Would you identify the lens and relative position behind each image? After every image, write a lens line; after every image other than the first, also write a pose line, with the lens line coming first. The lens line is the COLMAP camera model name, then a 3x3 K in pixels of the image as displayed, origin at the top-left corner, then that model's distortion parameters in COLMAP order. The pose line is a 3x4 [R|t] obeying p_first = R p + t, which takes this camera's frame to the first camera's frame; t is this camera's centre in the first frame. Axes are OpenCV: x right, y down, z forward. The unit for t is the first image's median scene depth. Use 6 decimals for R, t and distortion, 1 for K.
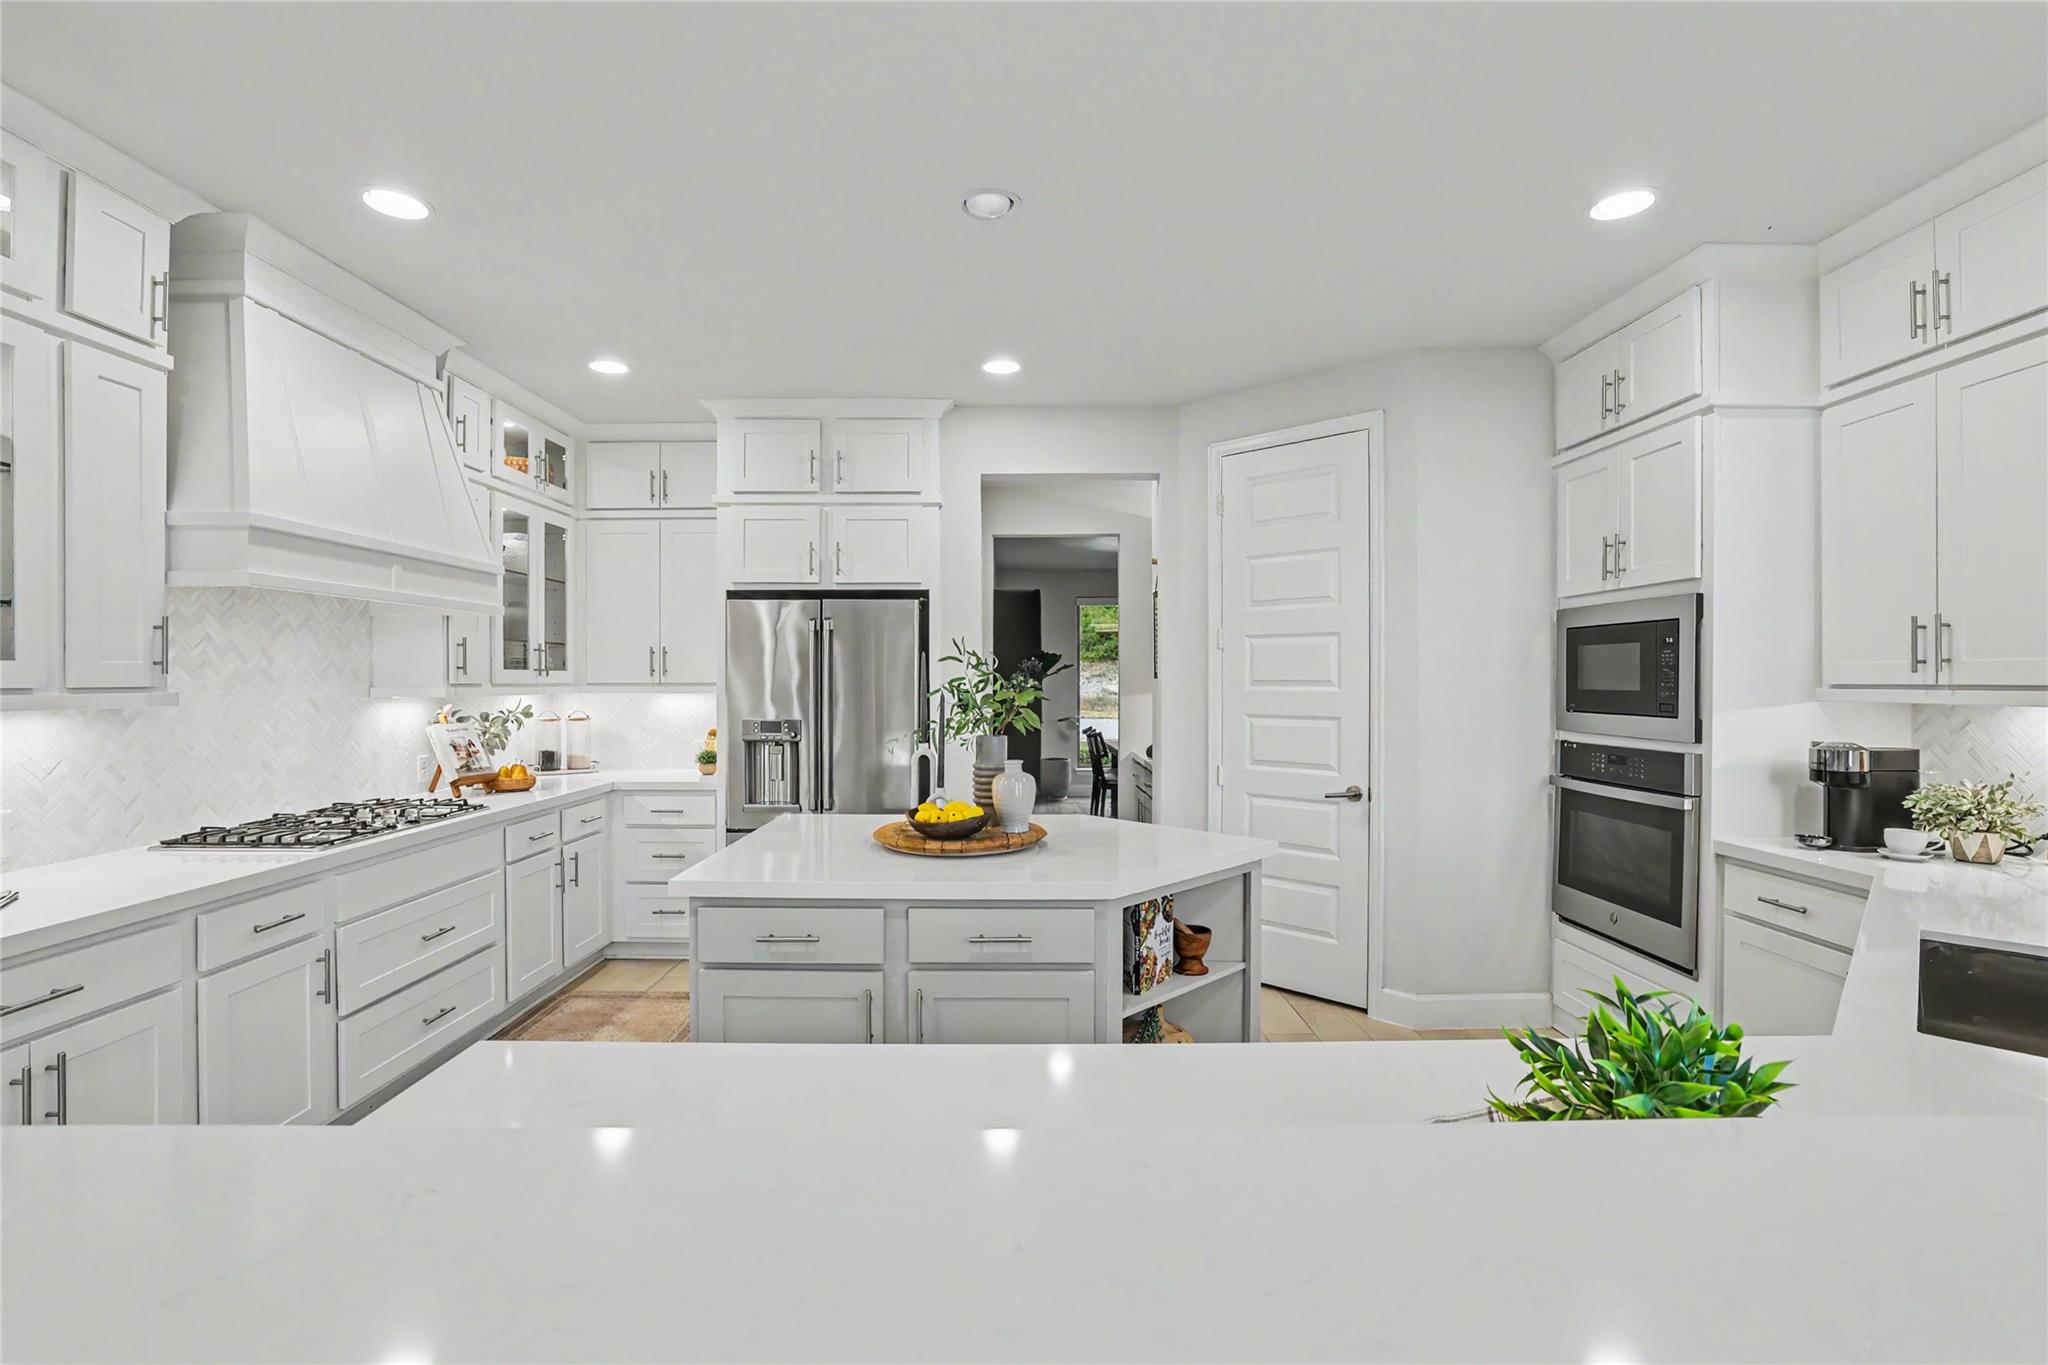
lens RADIAL K [[899.2, 0, 1026.6], [0, 899.2, 682.2], [0, 0, 1]] dist [-0.011906, -0.000344]
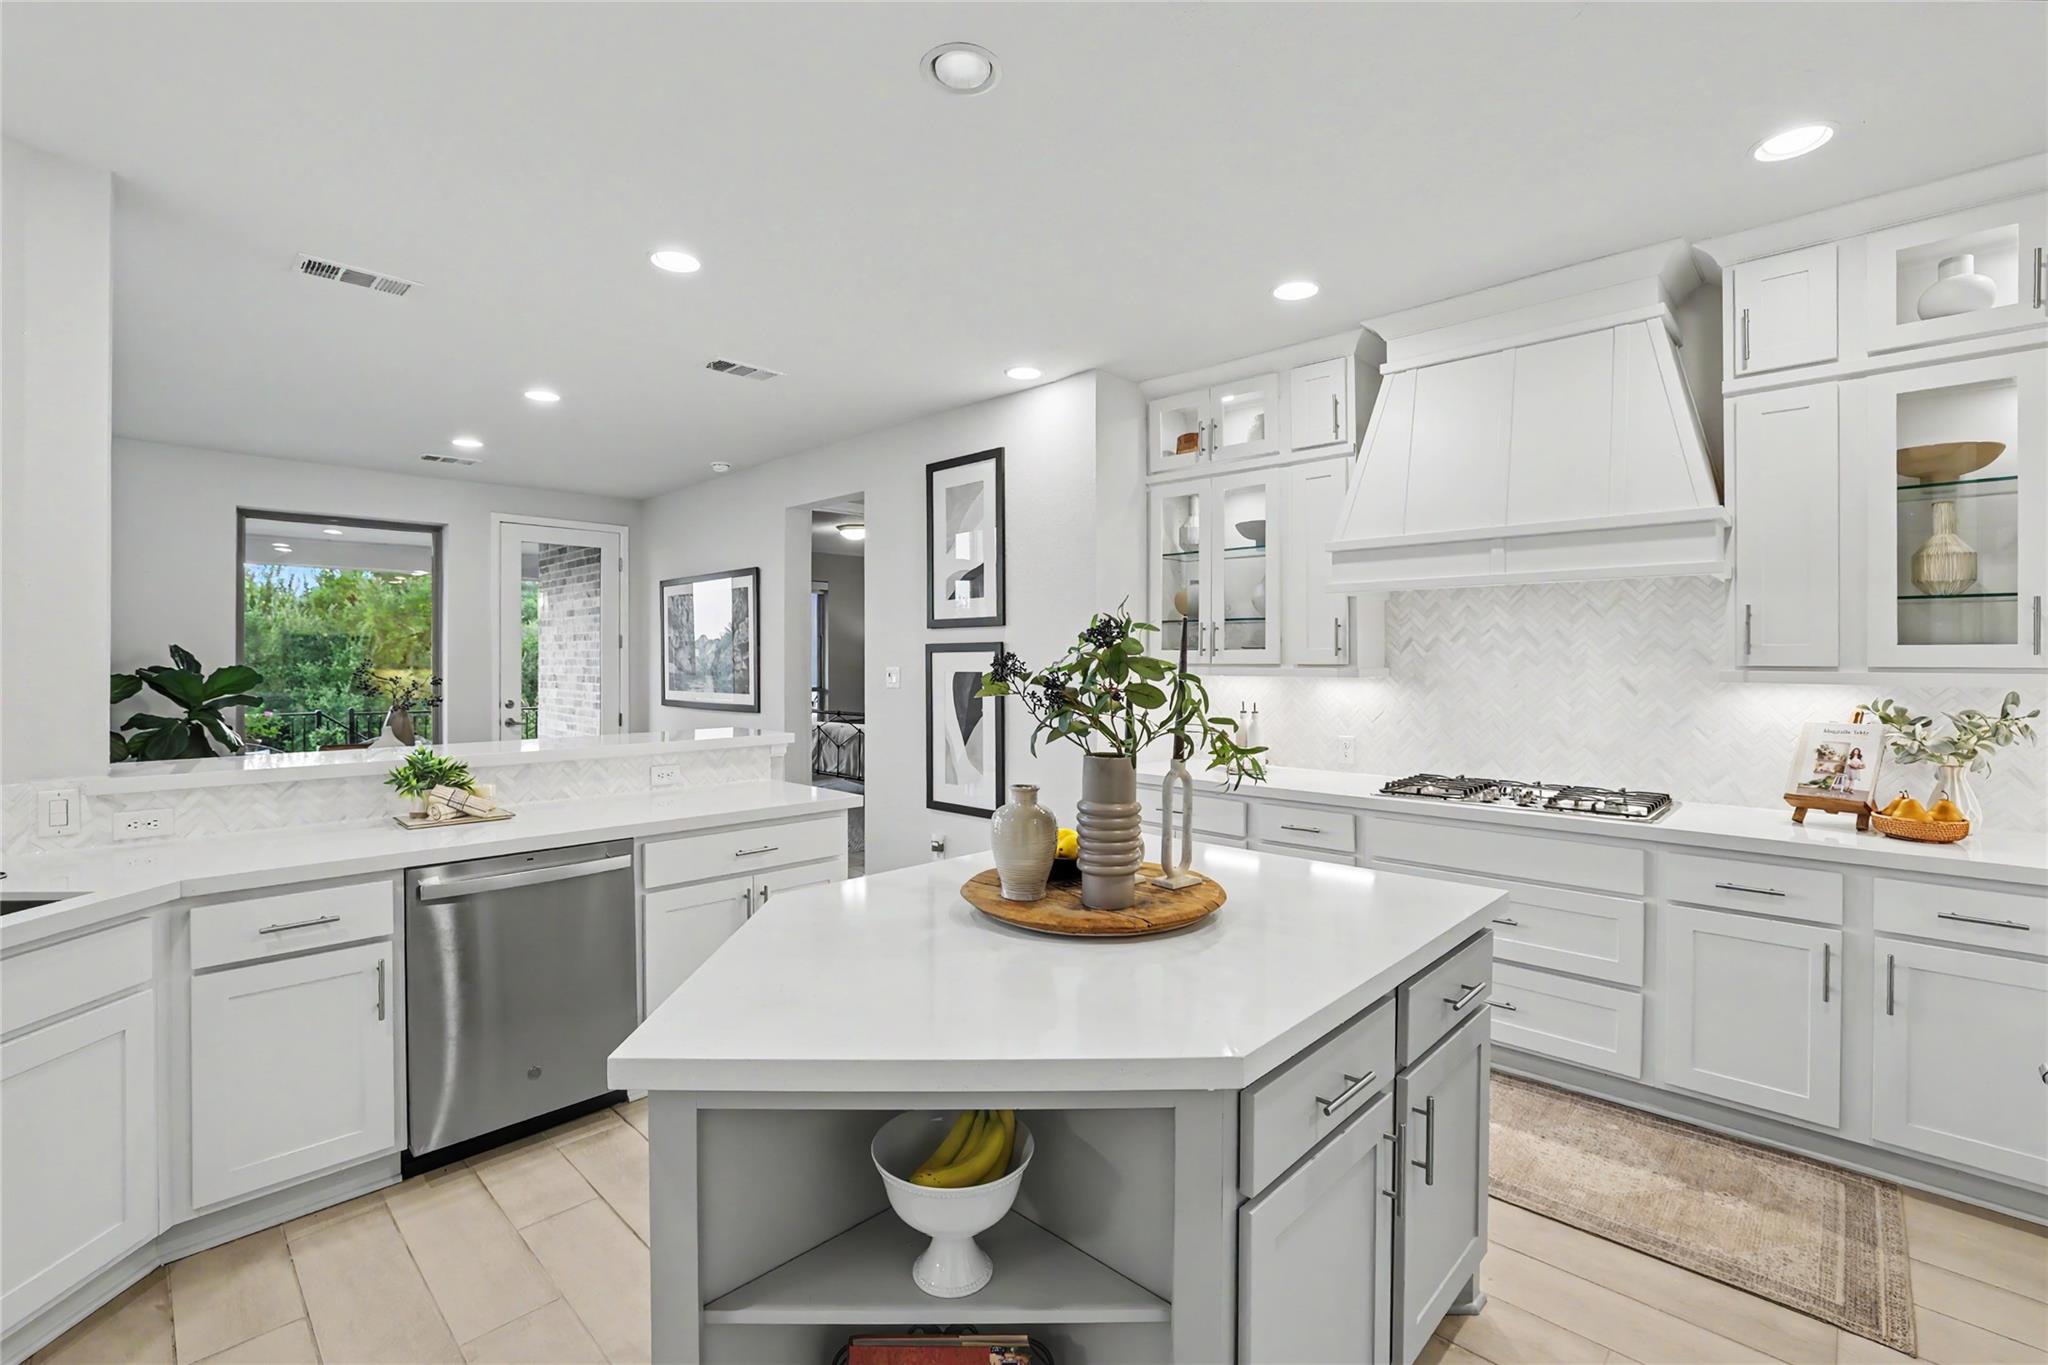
lens RADIAL K [[899.2, 0, 1028.6], [0, 899.2, 668.9], [0, 0, 1]] dist [-0.011906, -0.000344]
pose [[-0.691734, 0.010643, -0.722074, 0.379243], [0.000119, 0.999893, 0.014624, -0.007946], [0.722152, 0.010030, -0.691661, 1.237188]]
